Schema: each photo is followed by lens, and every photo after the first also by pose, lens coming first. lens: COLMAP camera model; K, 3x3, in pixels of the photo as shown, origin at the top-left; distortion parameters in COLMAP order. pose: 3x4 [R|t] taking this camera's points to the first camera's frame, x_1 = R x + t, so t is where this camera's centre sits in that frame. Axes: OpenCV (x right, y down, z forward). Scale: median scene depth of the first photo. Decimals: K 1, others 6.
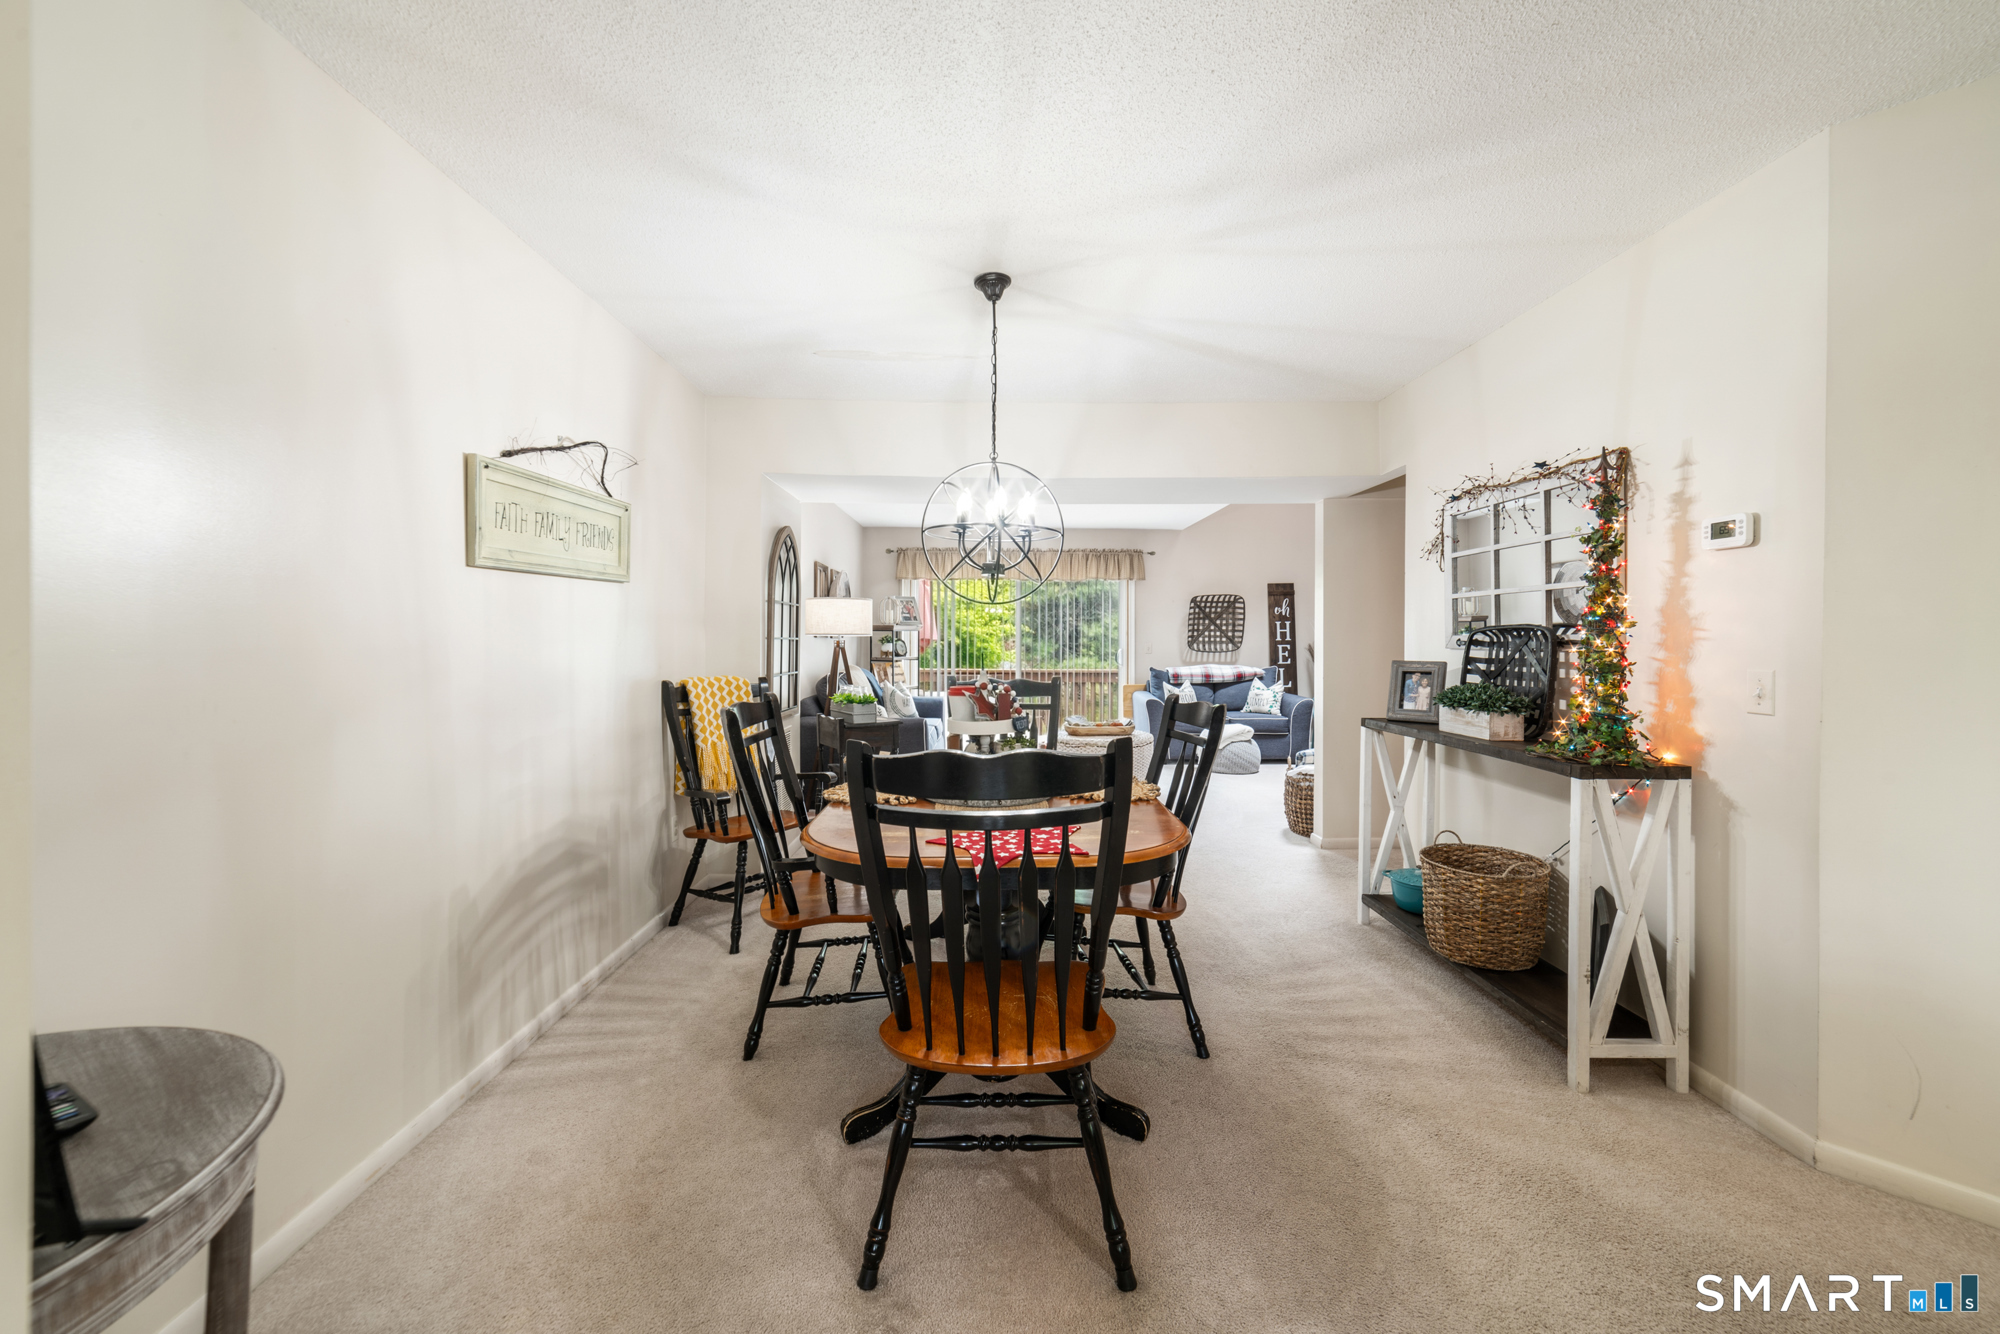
lens RADIAL K [[781.7, 0, 995.0], [0, 781.7, 643.9], [0, 0, 1]] dist [-0.002870, 0.000664]
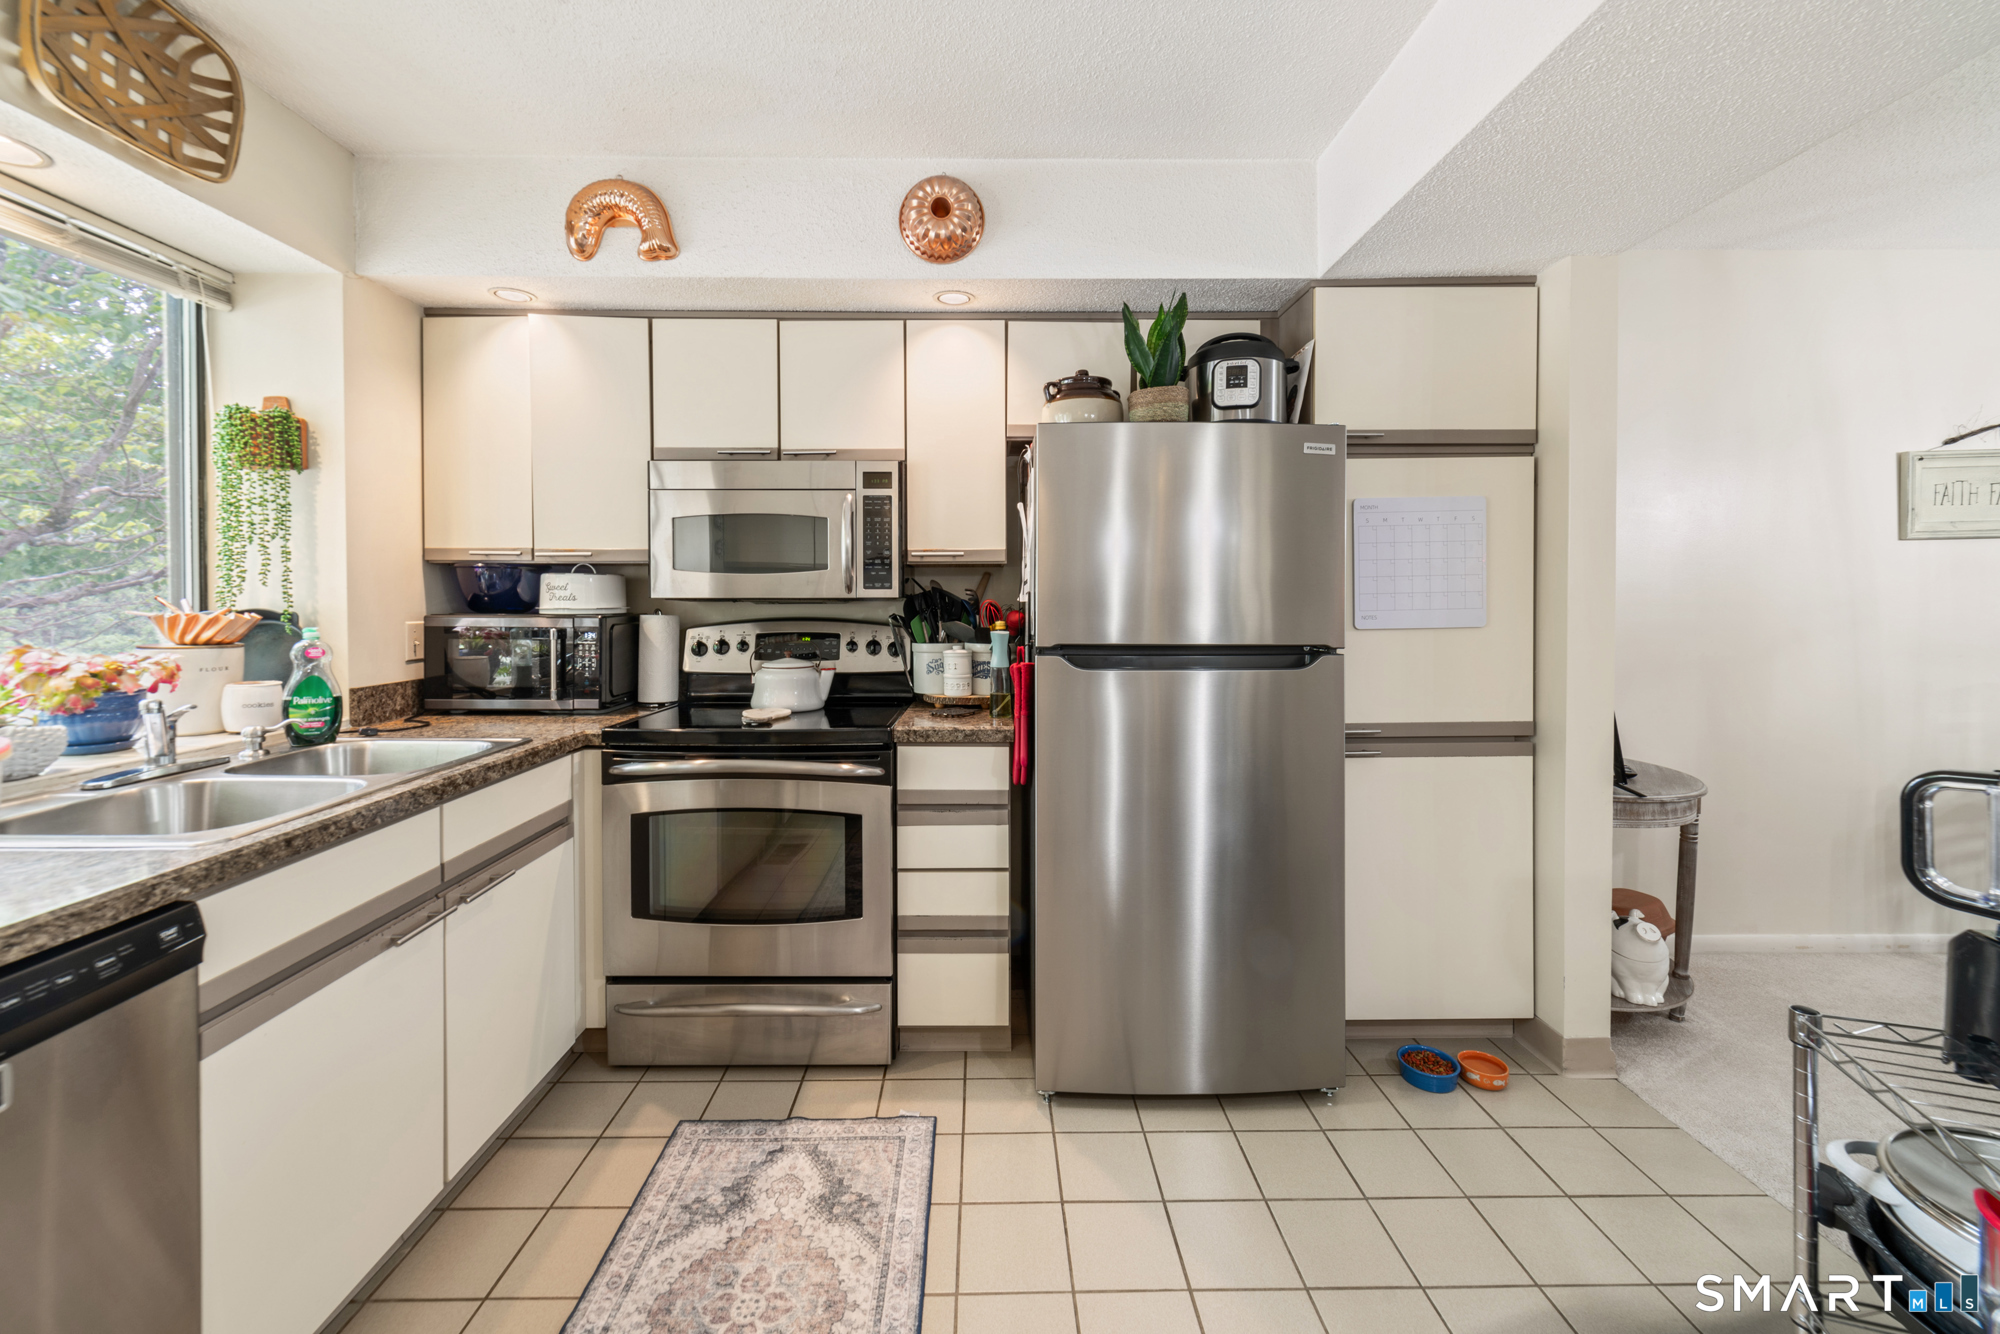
lens RADIAL K [[781.7, 0, 1010.8], [0, 781.7, 604.4], [0, 0, 1]] dist [-0.002870, 0.000664]
pose [[0.003648, 0.008904, -0.999954, 0.158509], [-0.002612, 0.999957, 0.008894, -0.000342], [0.999990, 0.002580, 0.003671, -0.123191]]
